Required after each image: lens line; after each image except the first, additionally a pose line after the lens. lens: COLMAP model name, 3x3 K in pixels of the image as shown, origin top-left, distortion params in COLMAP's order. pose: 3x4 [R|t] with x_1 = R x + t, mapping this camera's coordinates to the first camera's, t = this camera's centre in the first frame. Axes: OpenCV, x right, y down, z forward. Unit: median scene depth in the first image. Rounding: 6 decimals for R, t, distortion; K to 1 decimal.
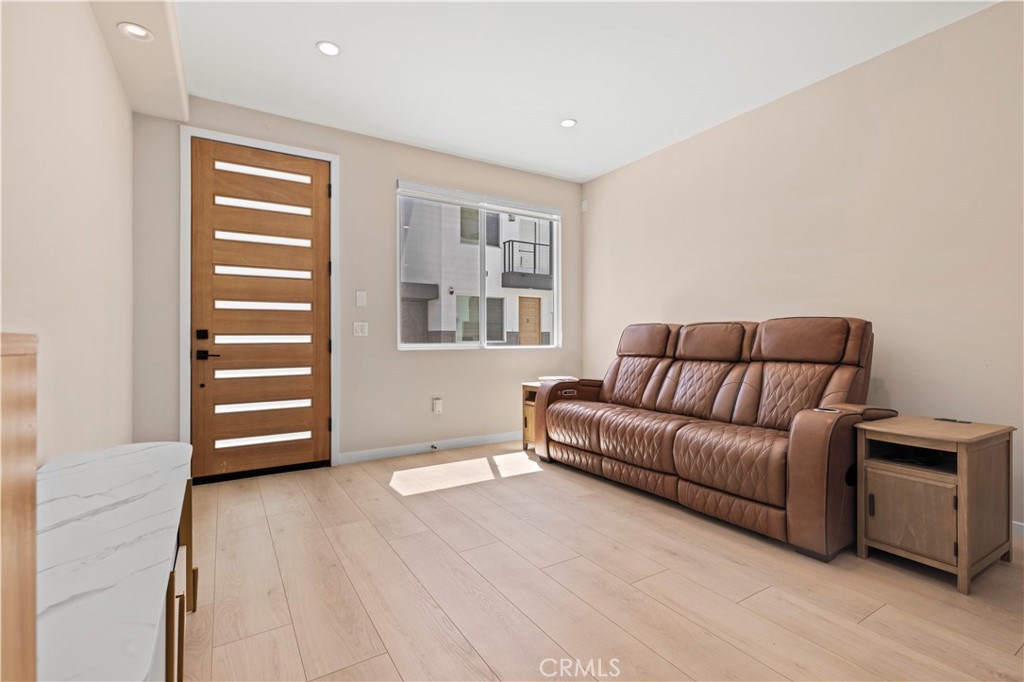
lens RADIAL K [[470.7, 0, 512.5], [0, 470.7, 338.4], [0, 0, 1]] dist [0.003805, 0.000032]
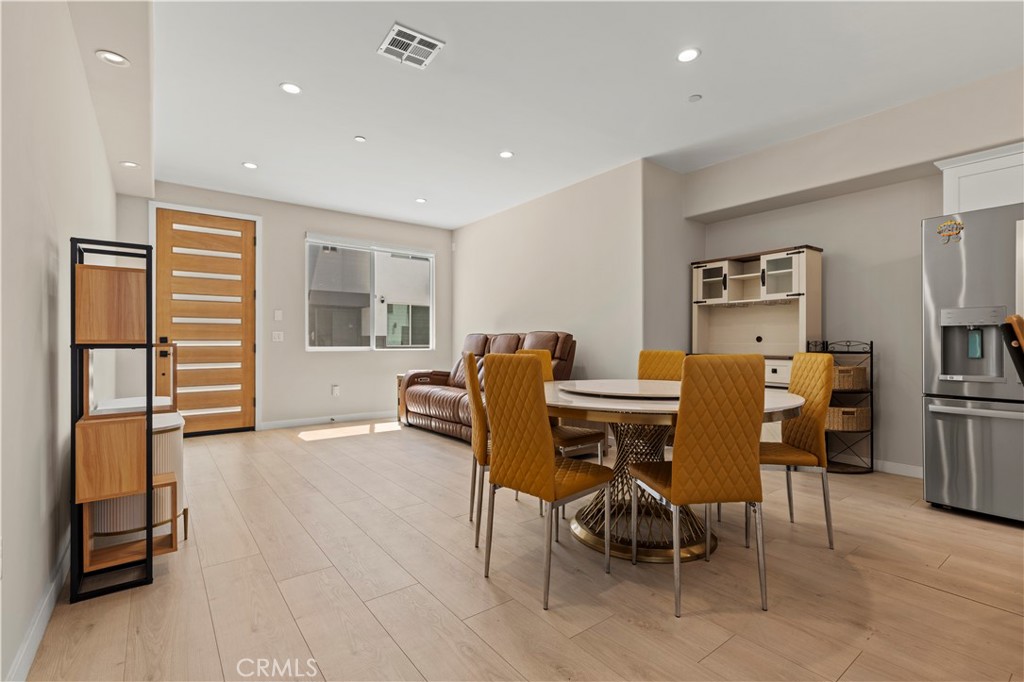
lens RADIAL K [[470.7, 0, 511.8], [0, 470.7, 342.2], [0, 0, 1]] dist [0.003805, 0.000032]
pose [[0.995337, 0.002393, 0.096433, 0.267582], [-0.002312, 0.999997, -0.000947, -0.003145], [-0.096435, 0.000720, 0.995339, -0.536739]]
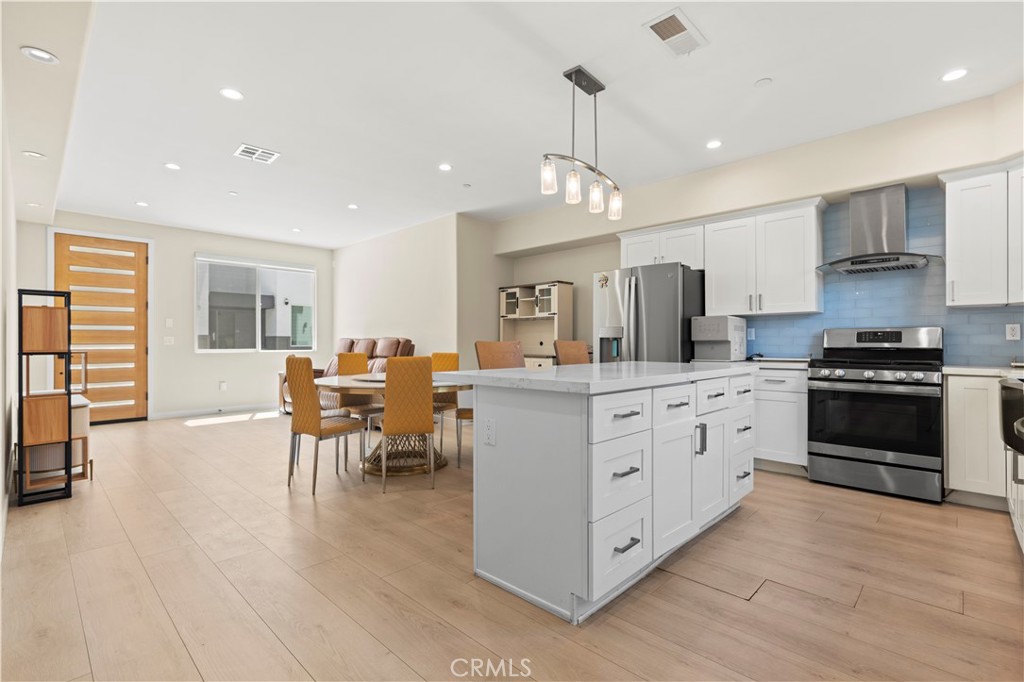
lens RADIAL K [[470.7, 0, 509.8], [0, 470.7, 341.3], [0, 0, 1]] dist [0.003805, 0.000032]
pose [[0.970525, 0.001816, 0.240993, 0.494175], [-0.001866, 0.999998, -0.000018, -0.021743], [-0.240992, -0.000432, 0.970527, -1.017163]]
